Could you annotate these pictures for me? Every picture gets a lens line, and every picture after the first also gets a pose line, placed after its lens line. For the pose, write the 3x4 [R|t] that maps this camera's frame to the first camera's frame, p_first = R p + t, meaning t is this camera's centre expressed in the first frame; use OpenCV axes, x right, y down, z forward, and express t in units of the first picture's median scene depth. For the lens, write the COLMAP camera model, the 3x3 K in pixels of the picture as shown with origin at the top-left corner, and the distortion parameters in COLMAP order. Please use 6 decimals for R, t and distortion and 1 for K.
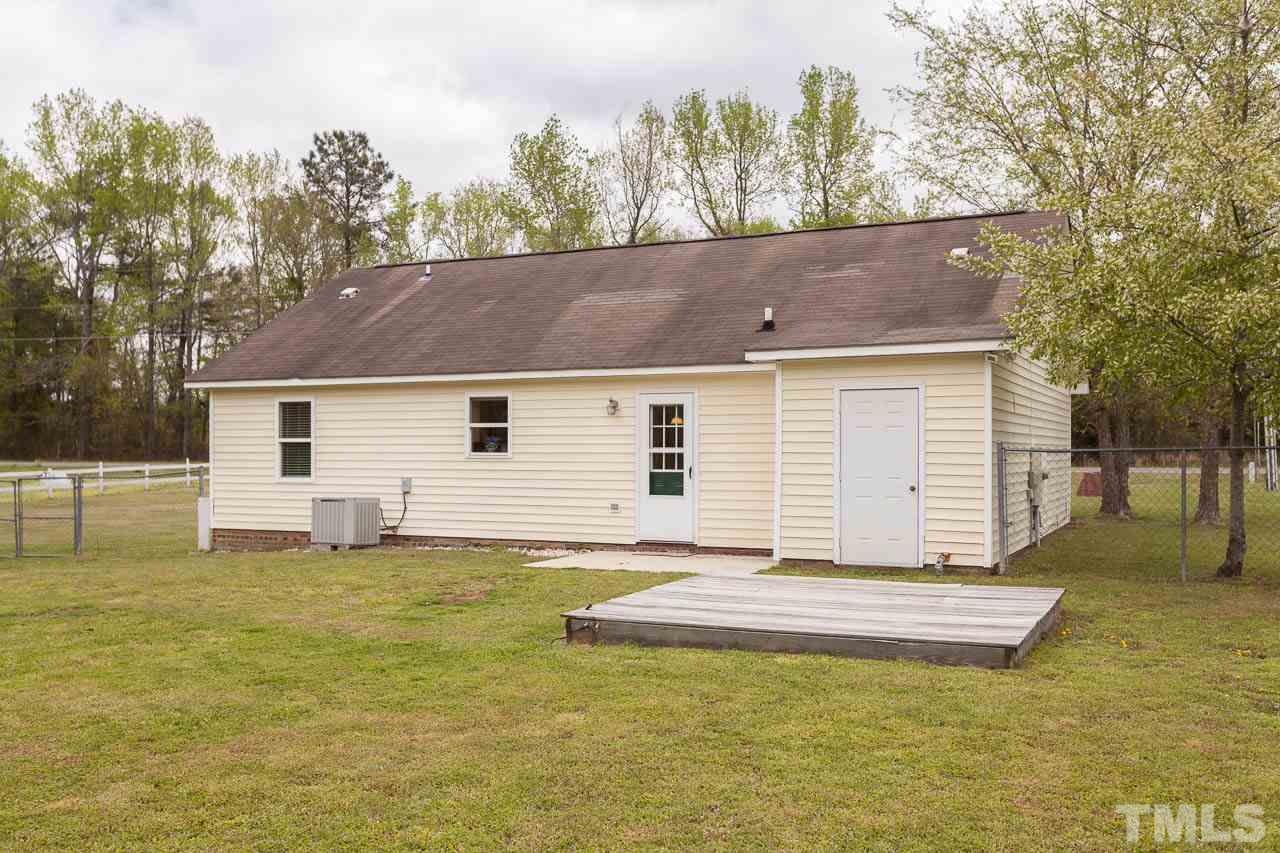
lens RADIAL K [[1186.3, 0, 638.1], [0, 1186.3, 458.6], [0, 0, 1]] dist [0.013023, 0.006310]
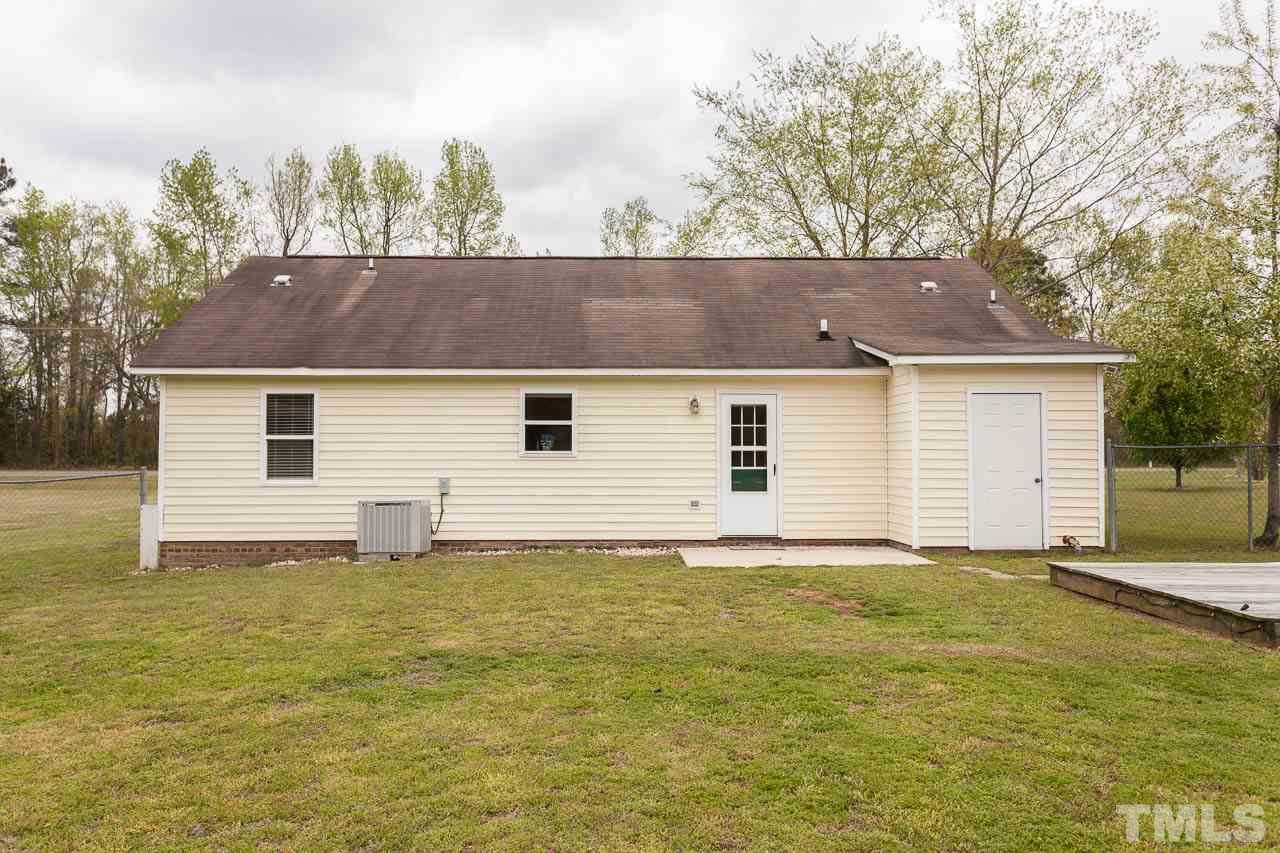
lens RADIAL K [[933.0, 0, 640.0], [0, 933.0, 426.5], [0, 0, 1]] dist [0.001385, 0.007420]
pose [[0.890314, 0.014676, 0.455111, -0.409802], [0.004089, 0.999183, -0.040220, 0.006012], [-0.455329, 0.037669, 0.889526, 0.290034]]
